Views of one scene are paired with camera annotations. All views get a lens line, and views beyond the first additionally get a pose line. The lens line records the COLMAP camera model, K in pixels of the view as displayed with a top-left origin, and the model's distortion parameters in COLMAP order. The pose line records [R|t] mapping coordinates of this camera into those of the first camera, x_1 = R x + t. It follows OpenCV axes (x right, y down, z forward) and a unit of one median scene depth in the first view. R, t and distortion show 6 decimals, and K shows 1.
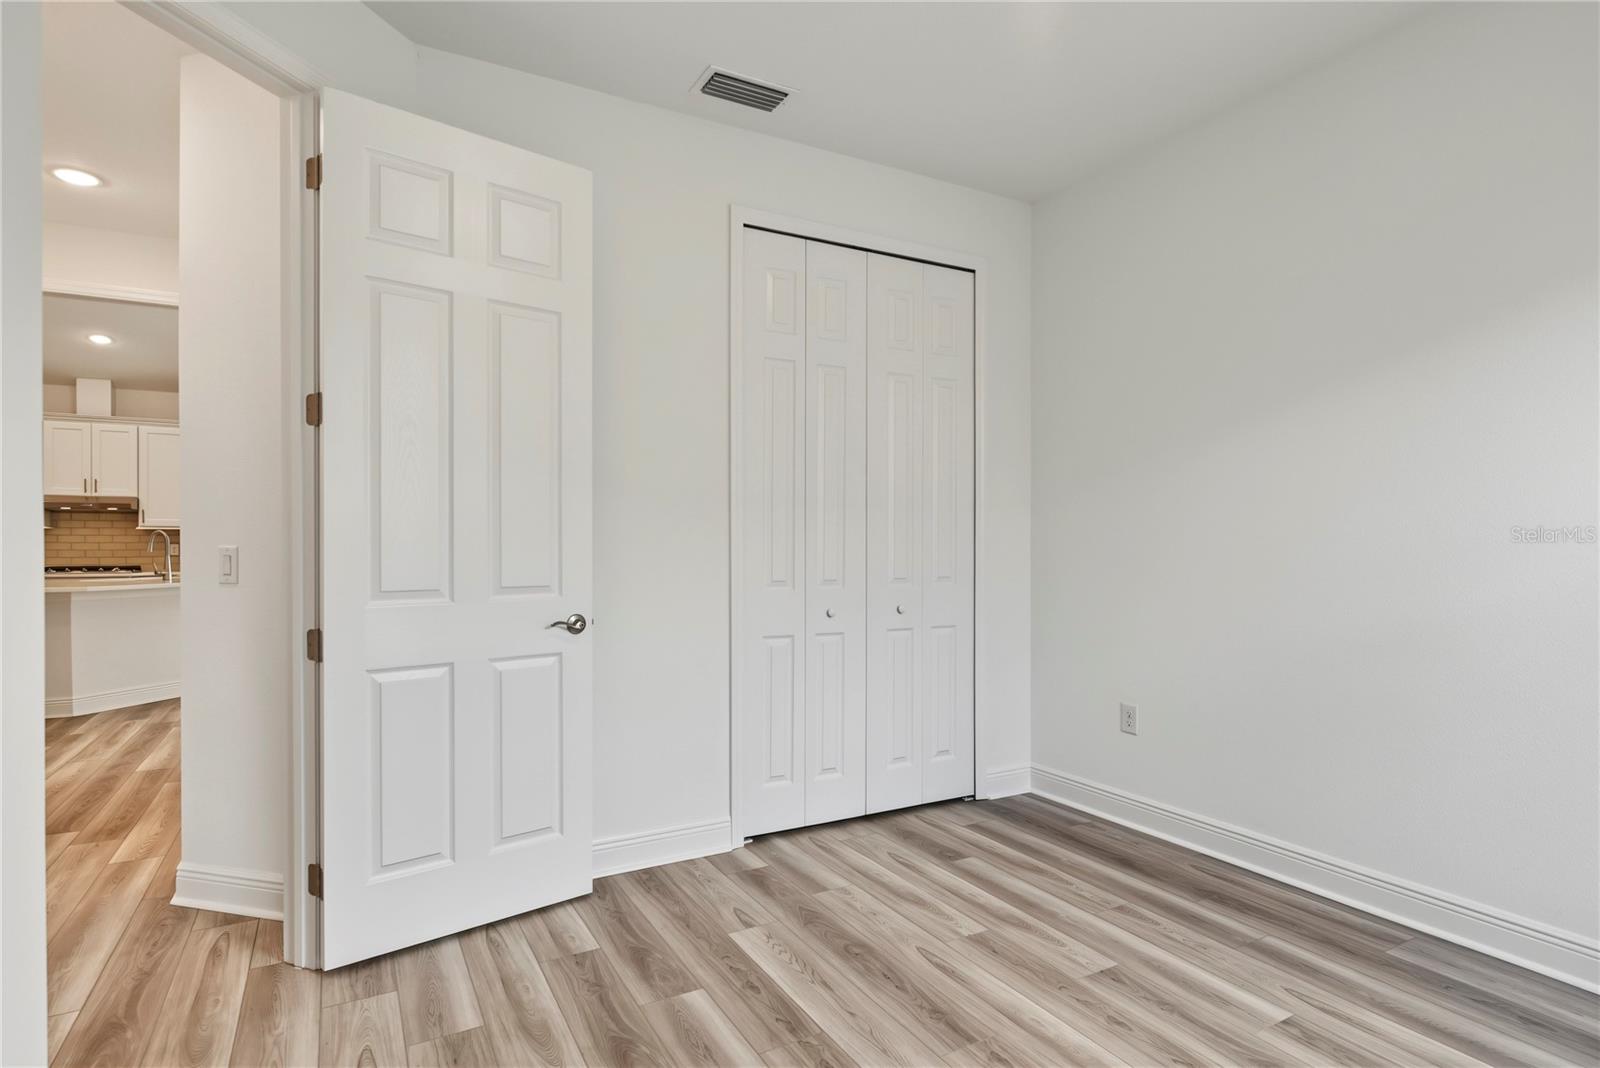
lens RADIAL K [[827.7, 0, 794.3], [0, 827.7, 537.6], [0, 0, 1]] dist [-0.002019, 0.000925]
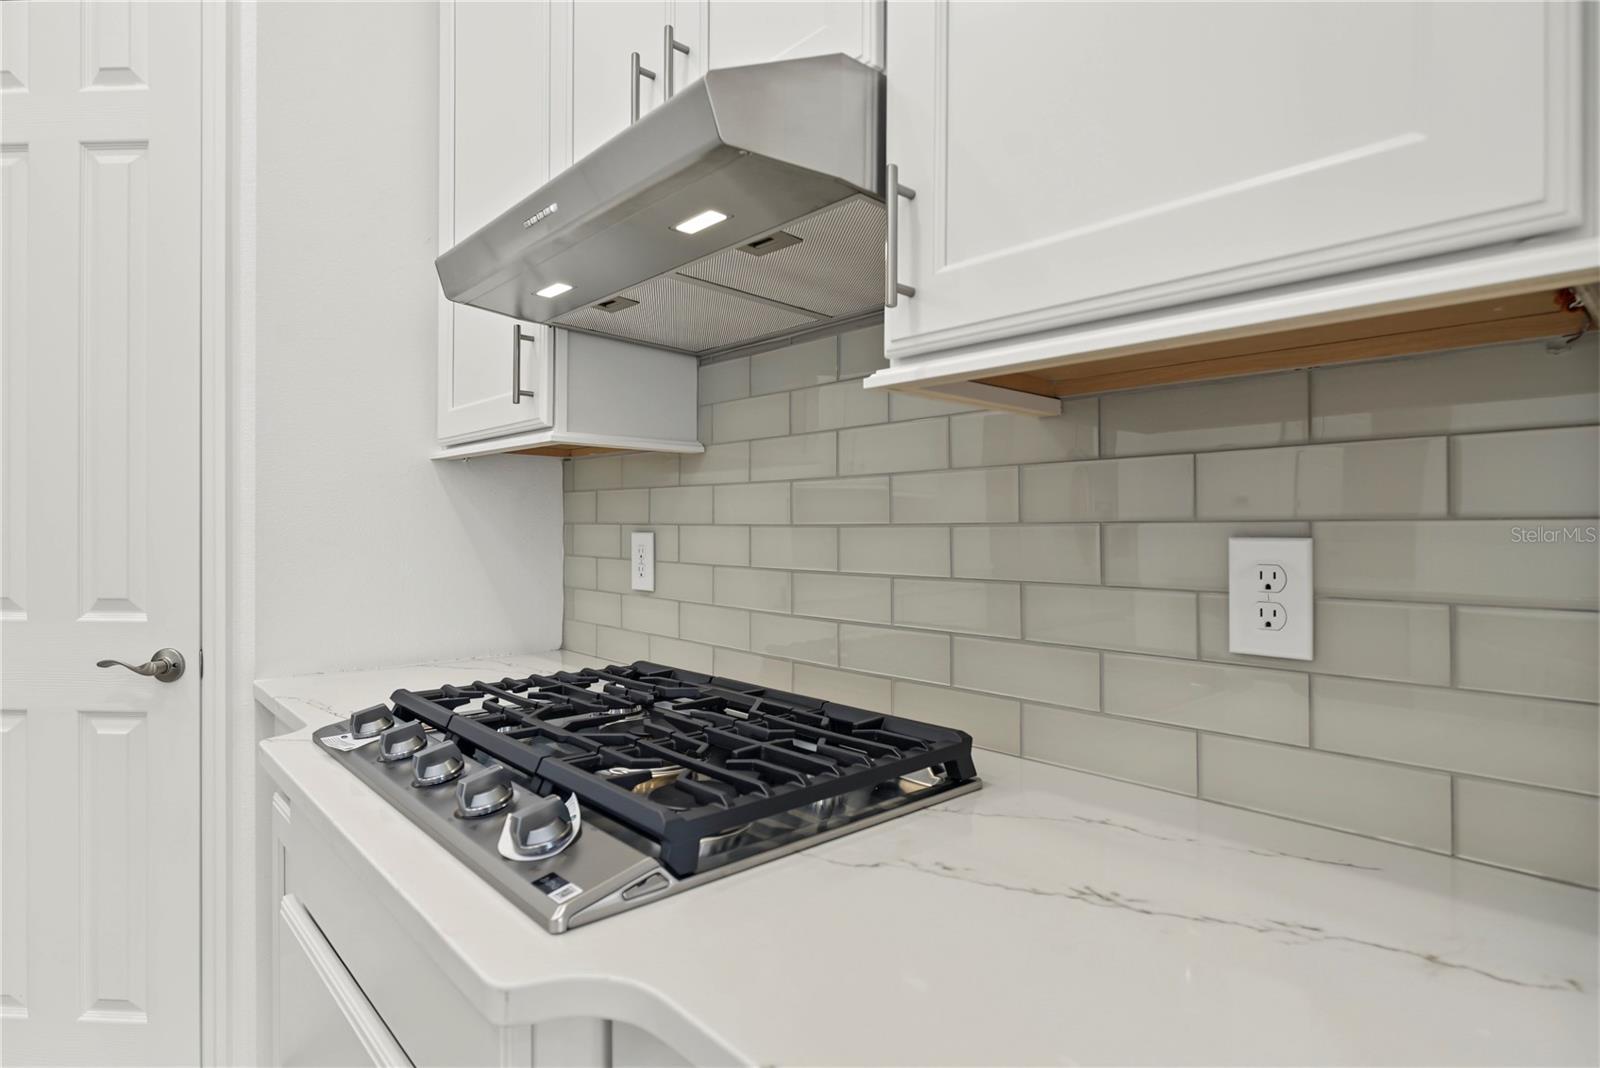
lens RADIAL K [[829.5, 0, 801.7], [0, 829.5, 521.1], [0, 0, 1]] dist [0.001688, 0.000446]
pose [[0.225193, -0.002341, -0.974311, -0.702111], [-0.001206, 0.999996, -0.002682, 0.005698], [0.974314, 0.001779, 0.225189, 0.972038]]
